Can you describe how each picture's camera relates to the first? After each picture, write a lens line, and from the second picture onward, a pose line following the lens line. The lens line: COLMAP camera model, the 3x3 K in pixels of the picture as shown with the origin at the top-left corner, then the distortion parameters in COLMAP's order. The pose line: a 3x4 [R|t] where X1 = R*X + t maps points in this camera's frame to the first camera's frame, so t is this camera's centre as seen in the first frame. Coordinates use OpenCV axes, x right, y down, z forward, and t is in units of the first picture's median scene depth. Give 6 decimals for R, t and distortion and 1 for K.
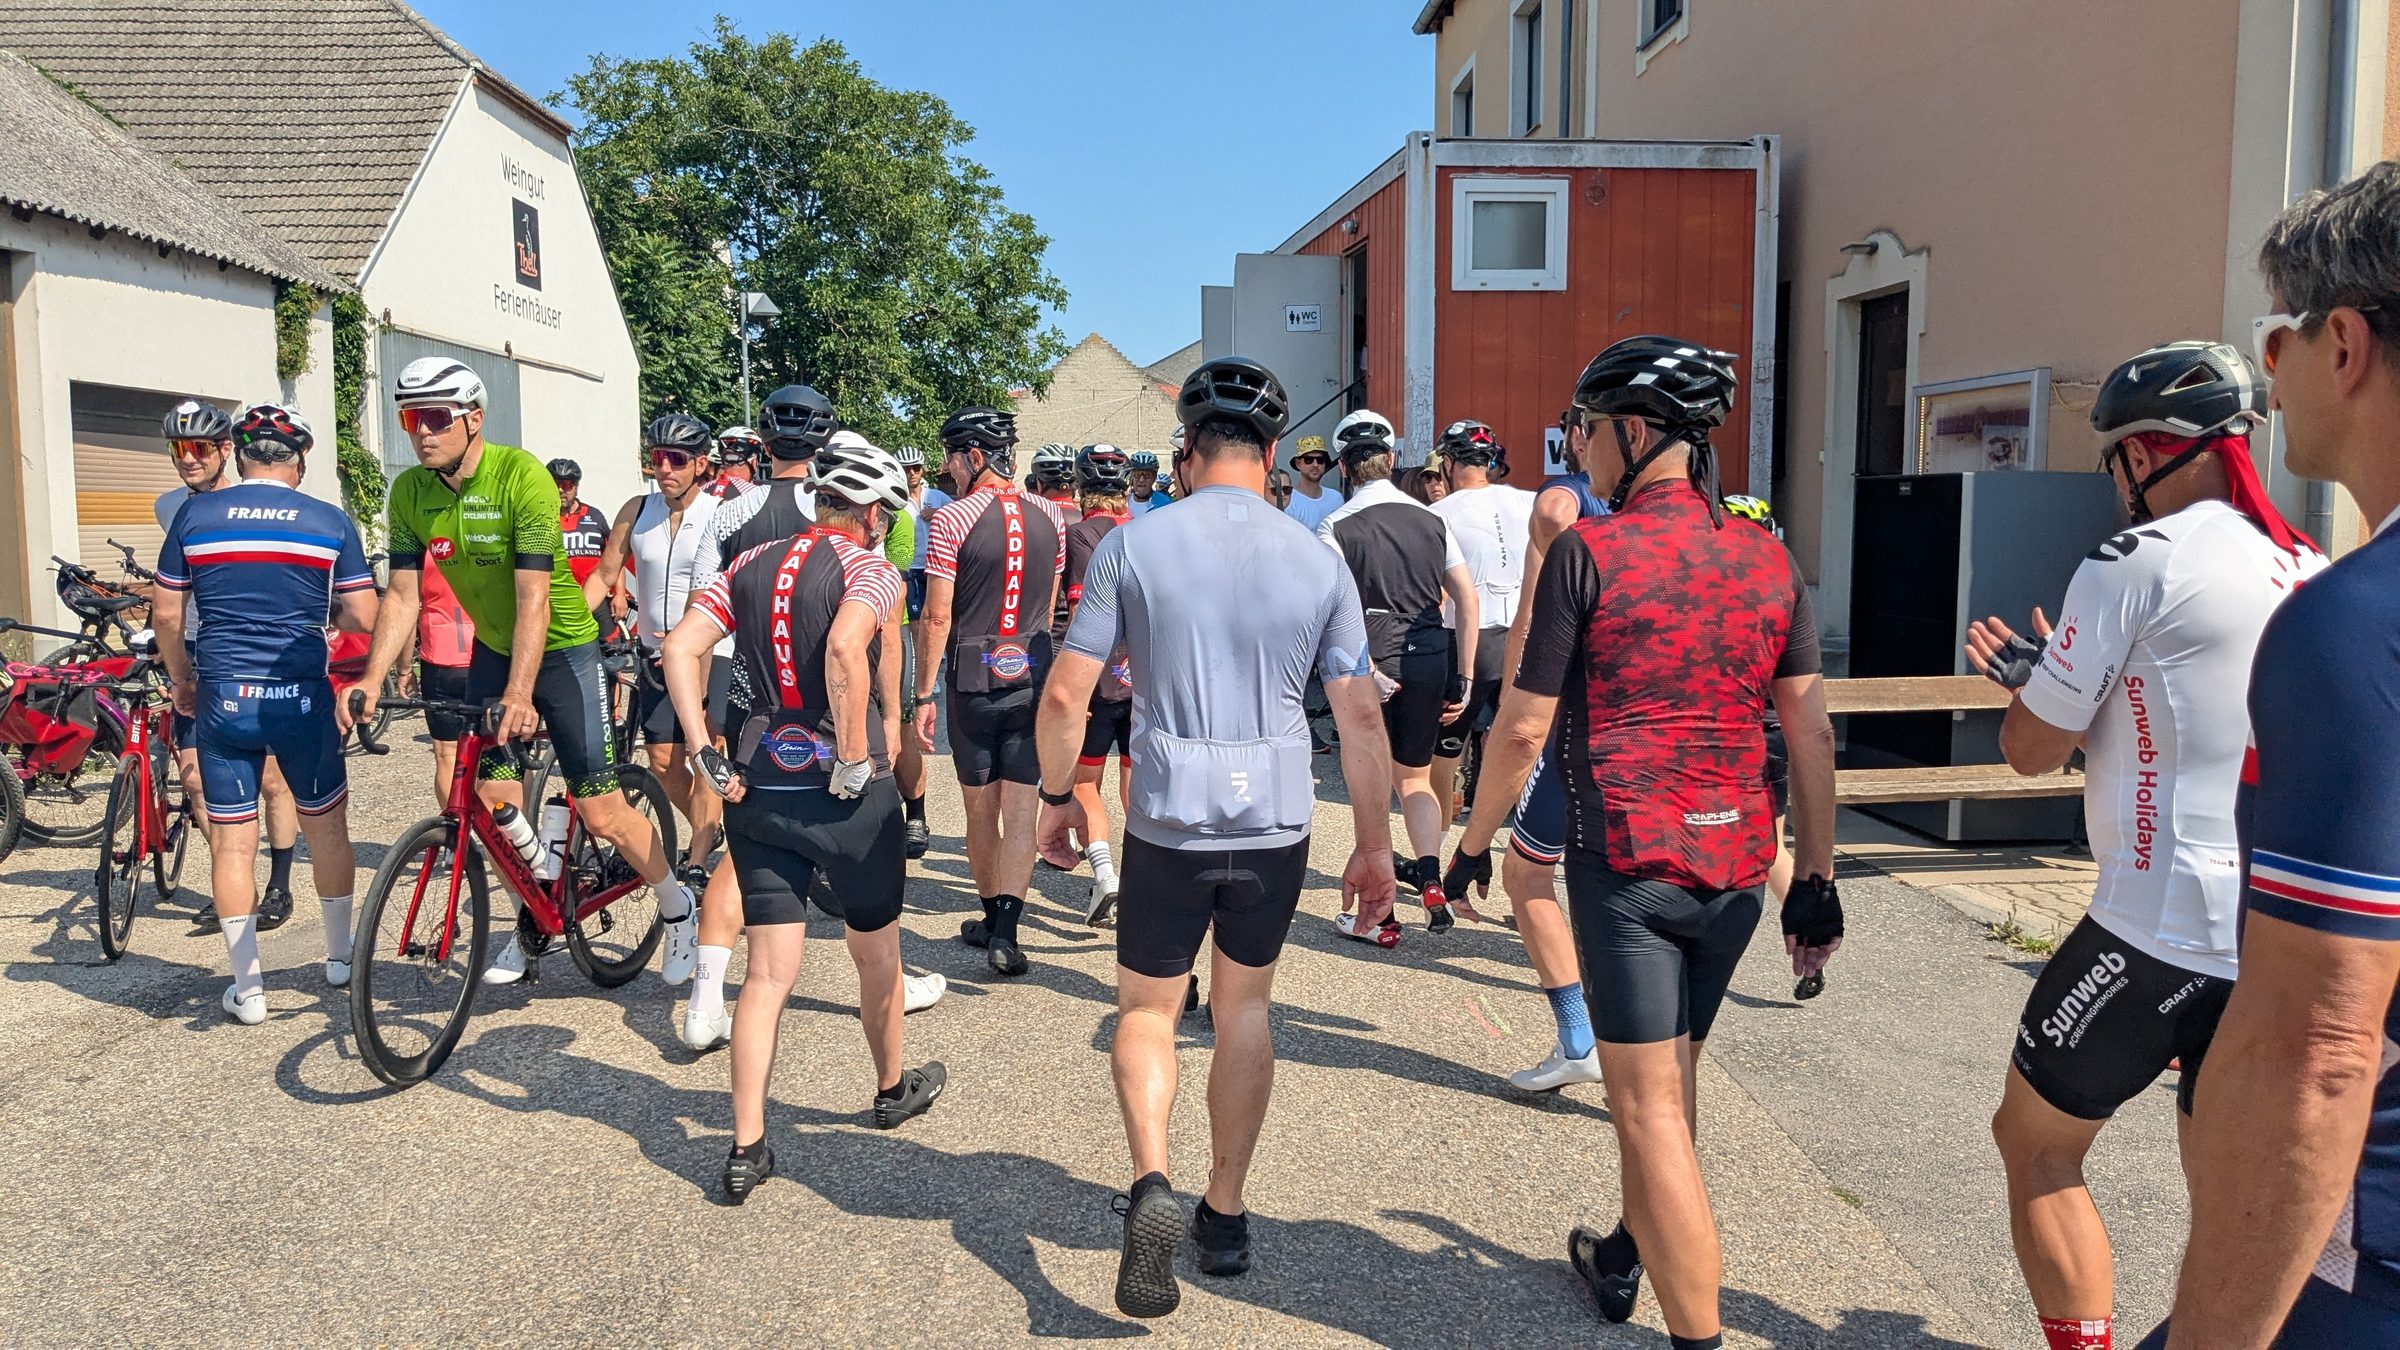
lens RADIAL K [[1887.4, 0, 1193.7], [0, 1887.4, 680.9], [0, 0, 1]] dist [0.024809, -0.032295]
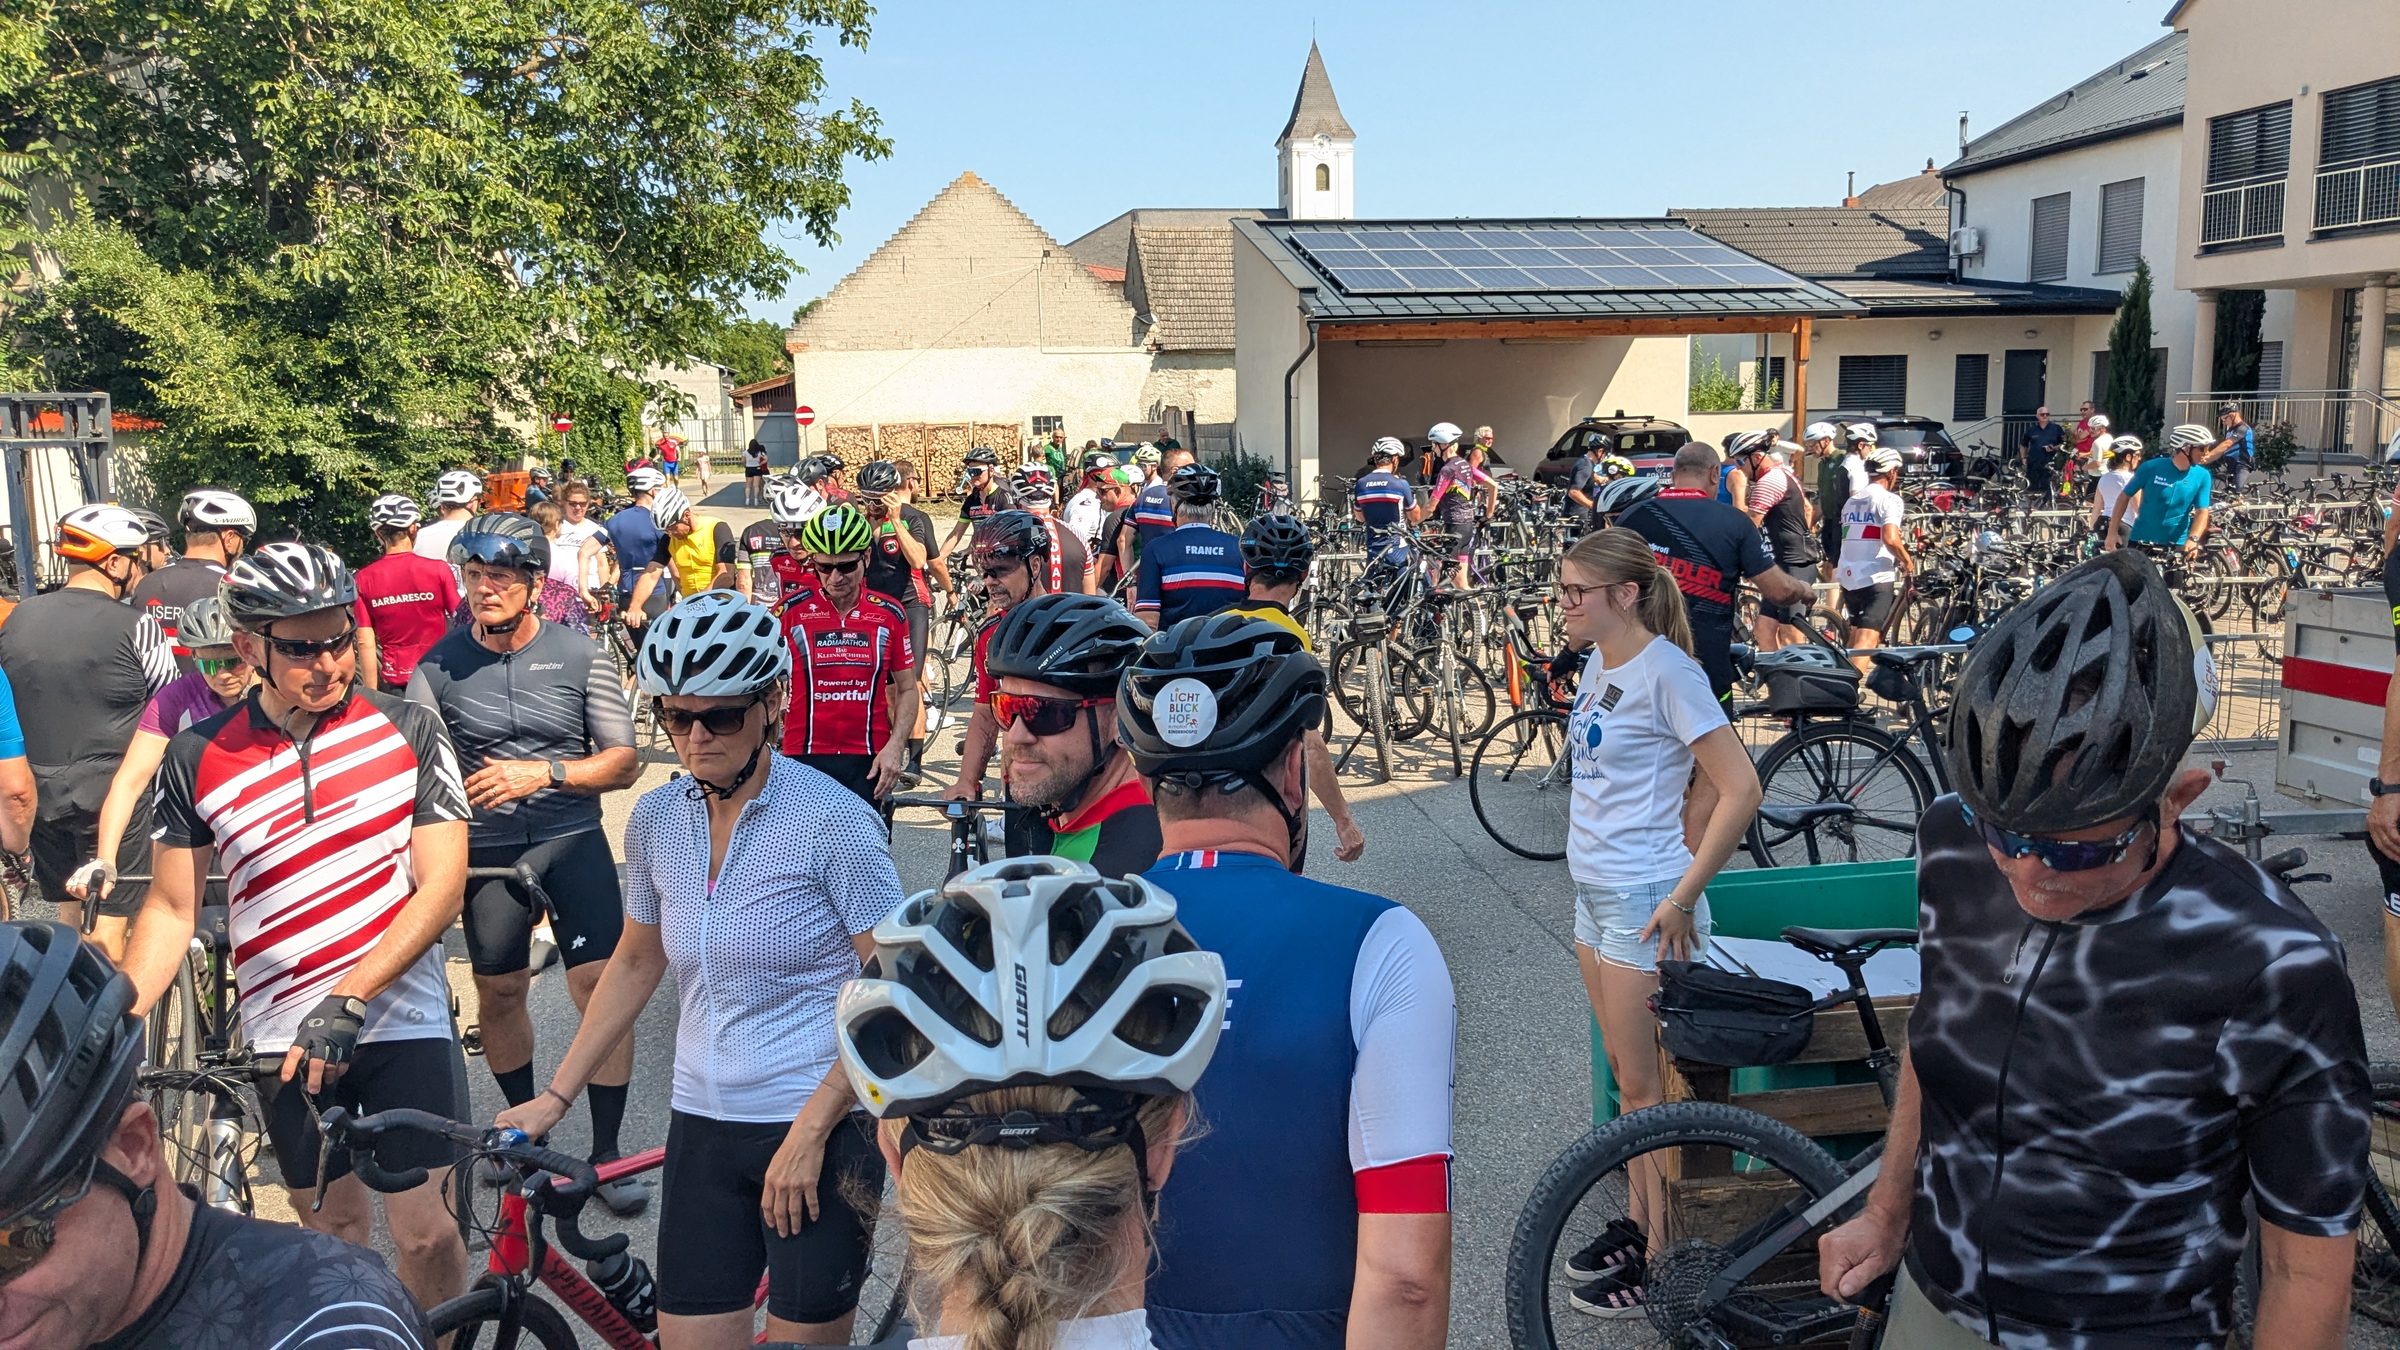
lens RADIAL K [[1887.4, 0, 1199.8], [0, 1887.4, 677.8], [0, 0, 1]] dist [0.024809, -0.032295]
pose [[0.998707, -0.019532, 0.046941, -0.010001], [0.017178, 0.998599, 0.050050, -0.059155], [-0.047853, -0.049179, 0.997643, 0.496242]]
